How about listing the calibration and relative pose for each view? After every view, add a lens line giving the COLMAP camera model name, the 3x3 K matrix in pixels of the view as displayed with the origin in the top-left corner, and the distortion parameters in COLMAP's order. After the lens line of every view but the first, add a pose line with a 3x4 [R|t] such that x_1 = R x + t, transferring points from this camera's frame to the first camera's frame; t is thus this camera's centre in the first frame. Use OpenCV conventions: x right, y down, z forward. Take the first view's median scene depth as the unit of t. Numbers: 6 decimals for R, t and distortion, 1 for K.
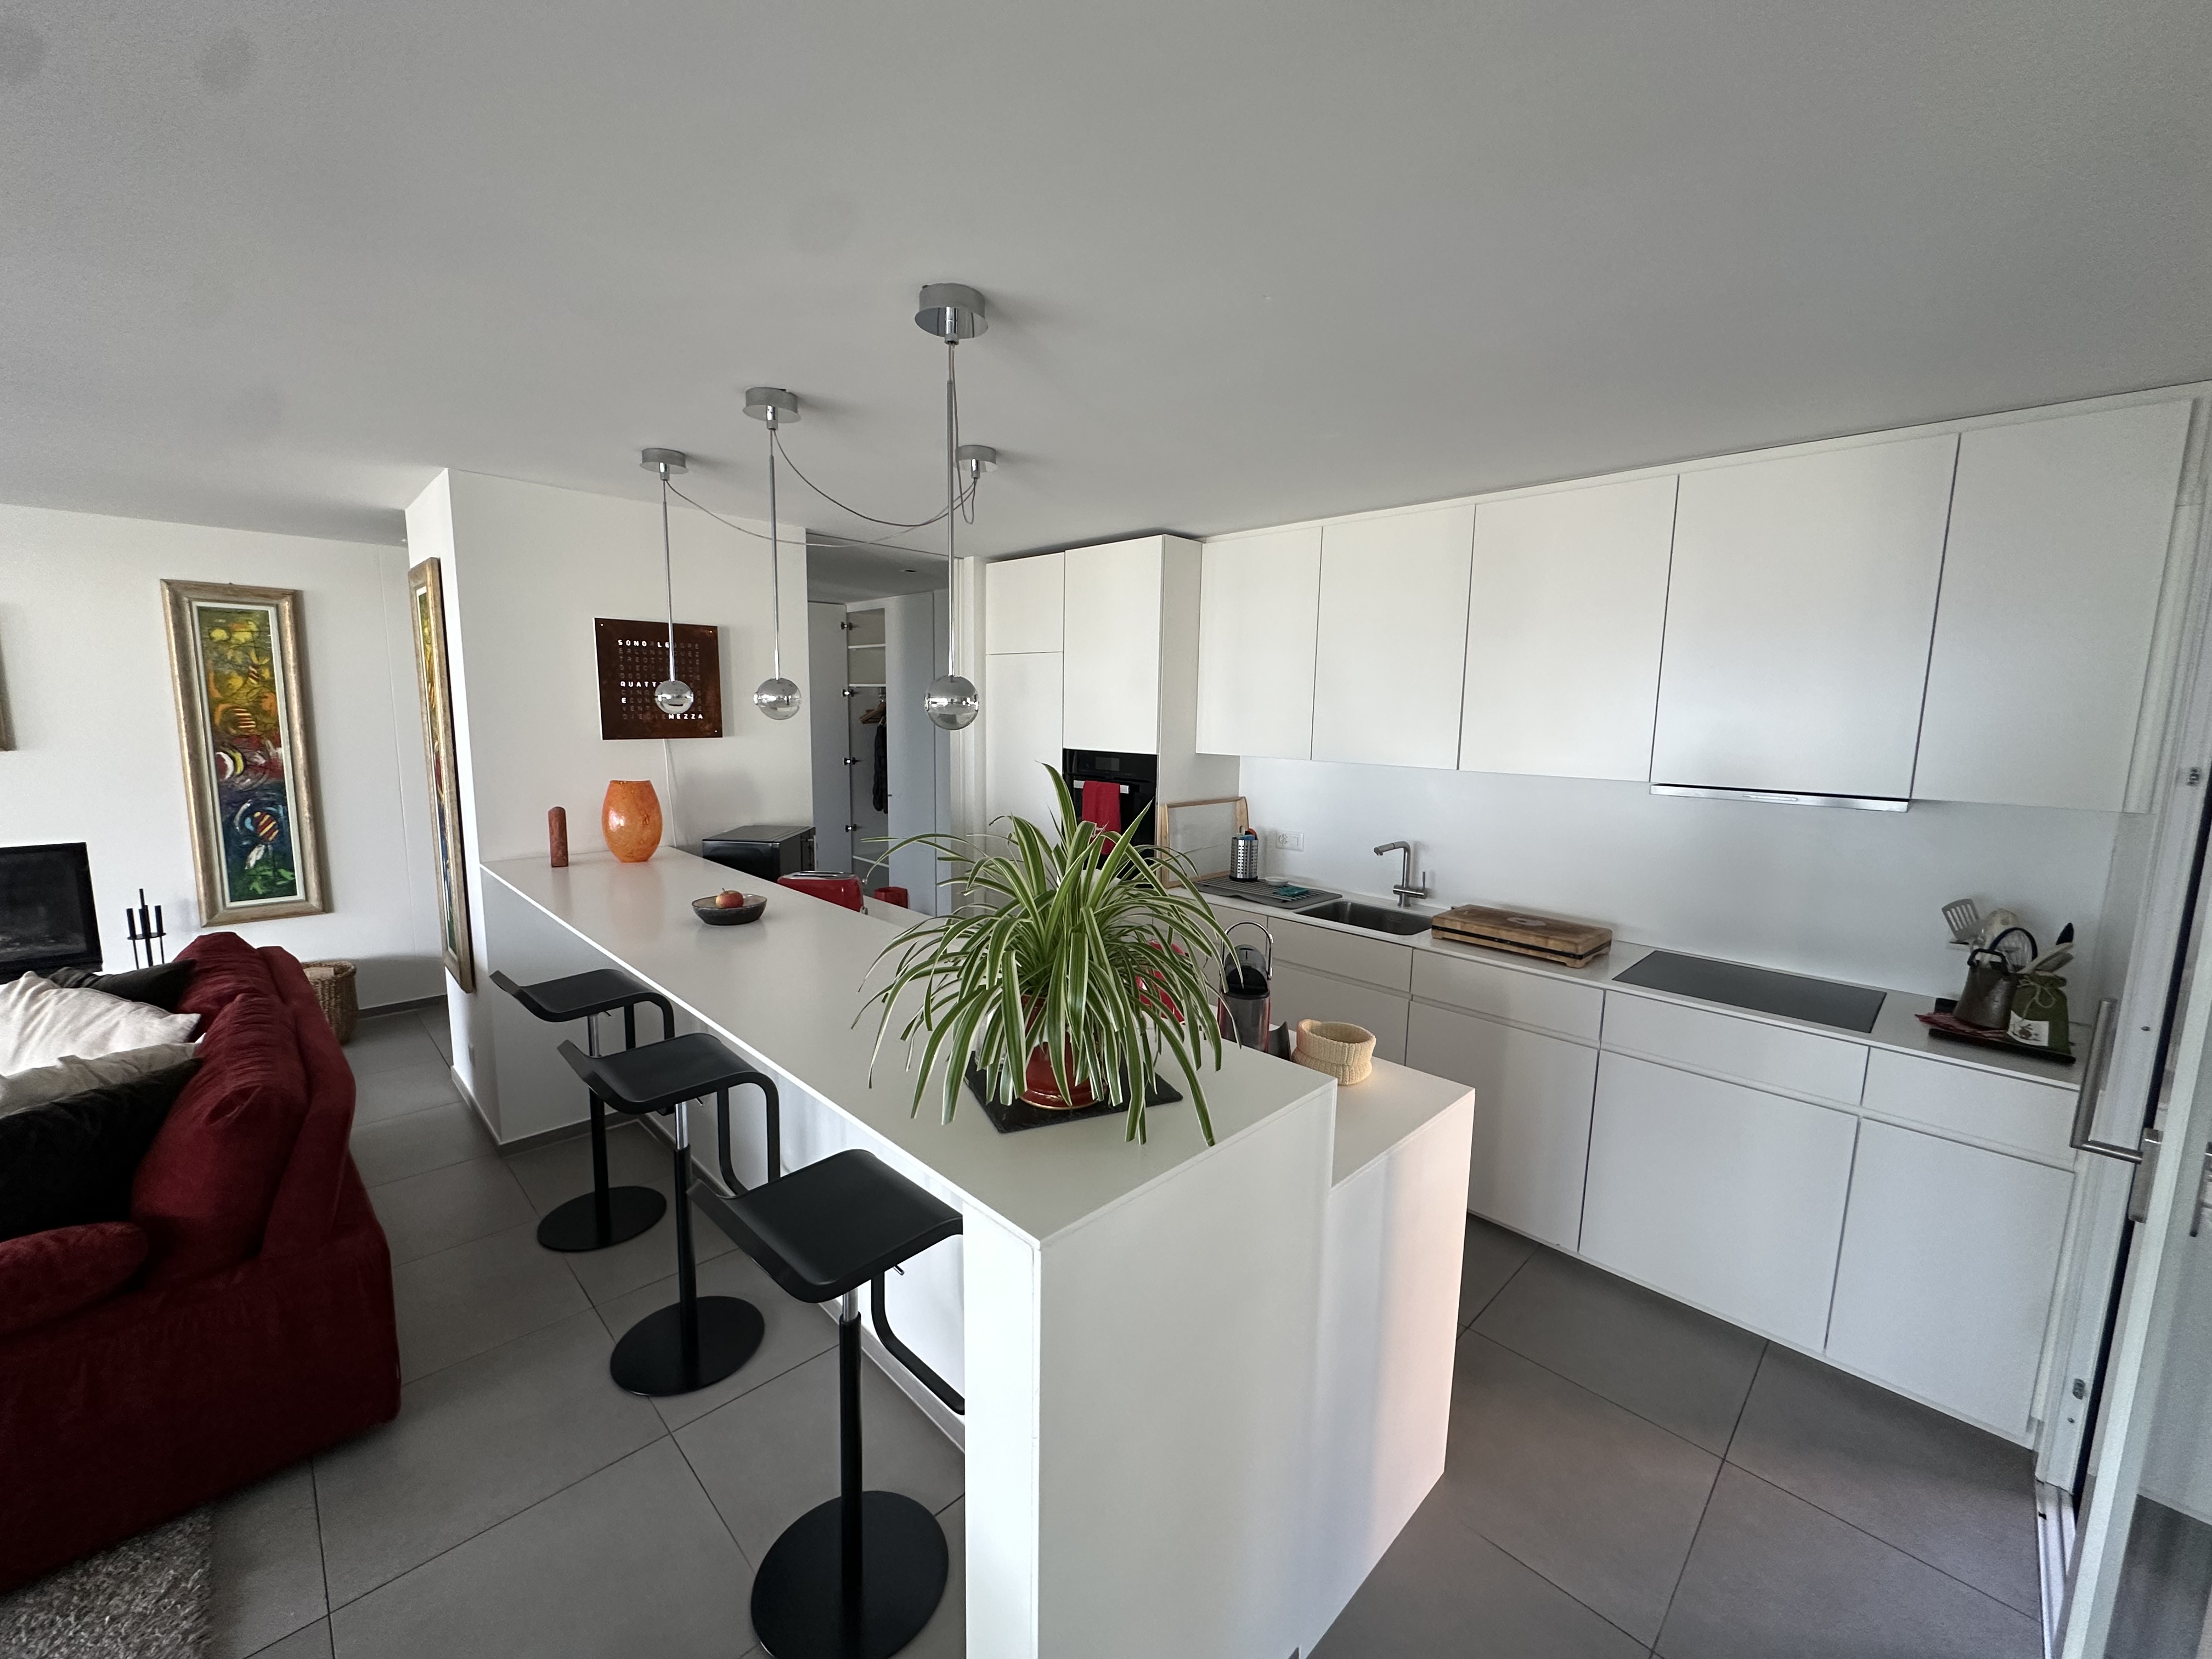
lens RADIAL K [[883.0, 0, 1112.7], [0, 883.0, 825.9], [0, 0, 1]] dist [-0.006419, 0.000727]
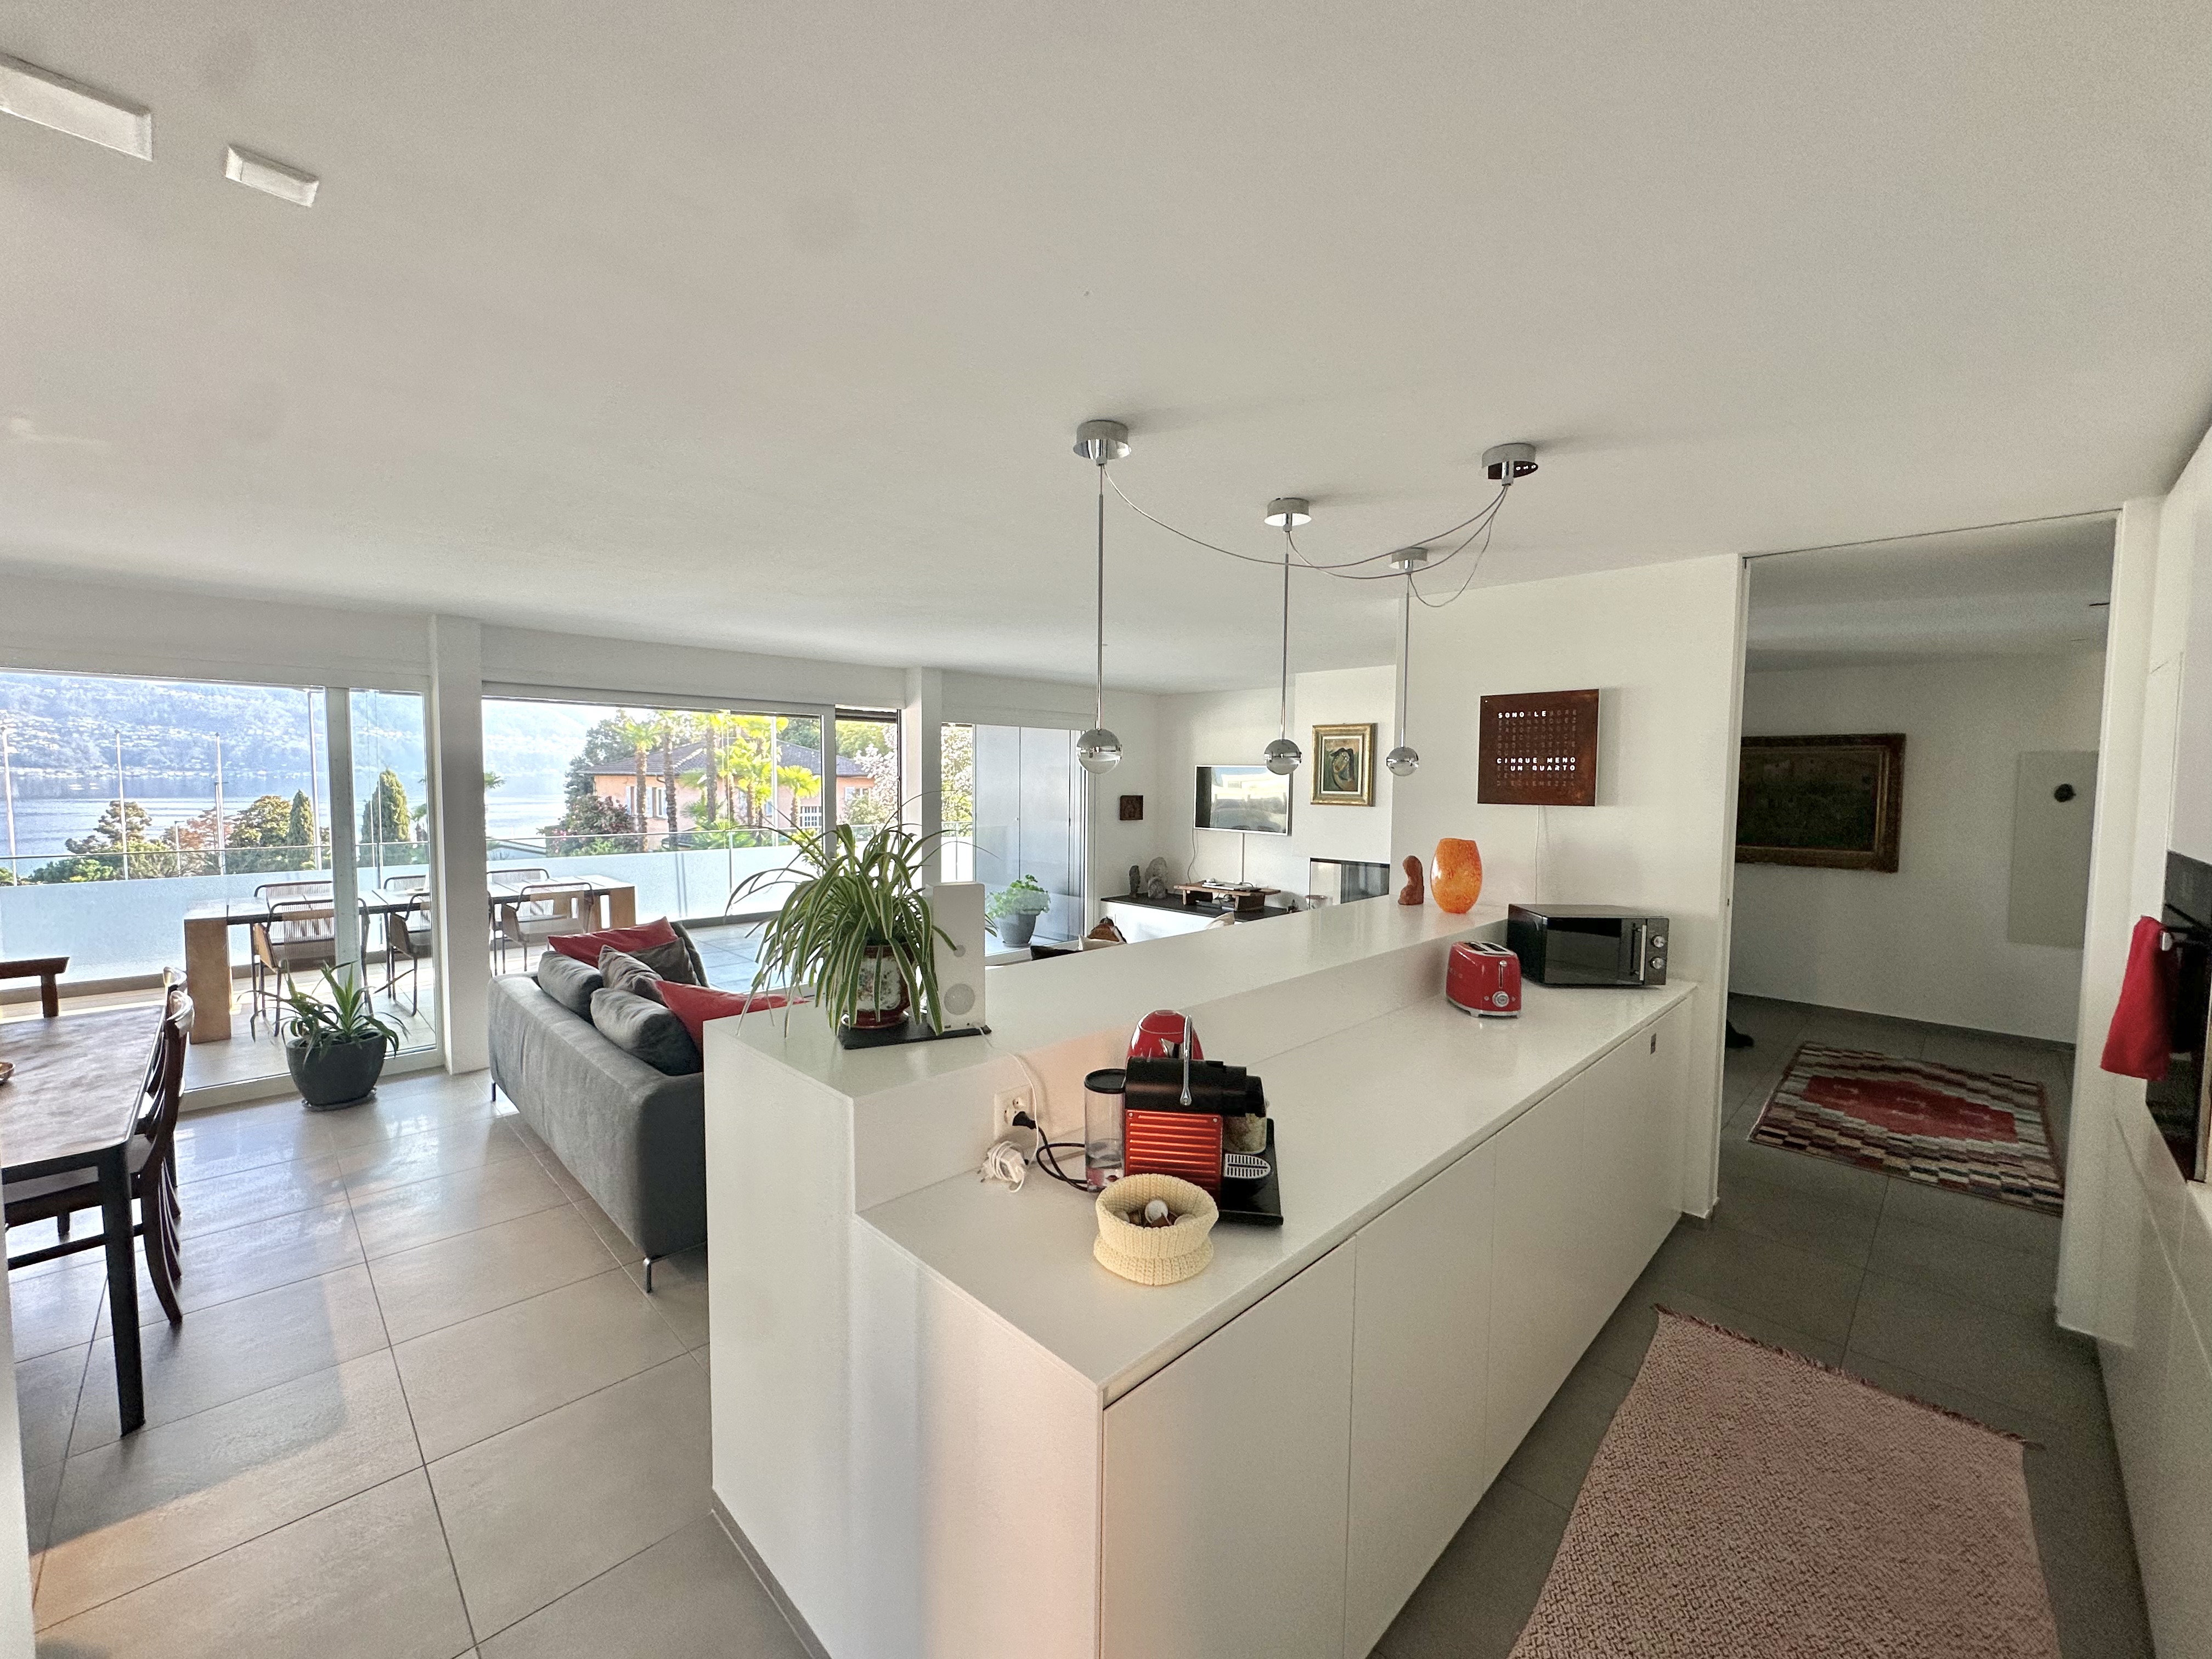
lens RADIAL K [[883.0, 0, 1114.5], [0, 883.0, 825.9], [0, 0, 1]] dist [-0.006419, 0.000727]
pose [[0.004979, 0.041013, -0.999146, 0.410060], [-0.142871, 0.988937, 0.039882, -0.037032], [0.989729, 0.142551, 0.010783, 0.409682]]
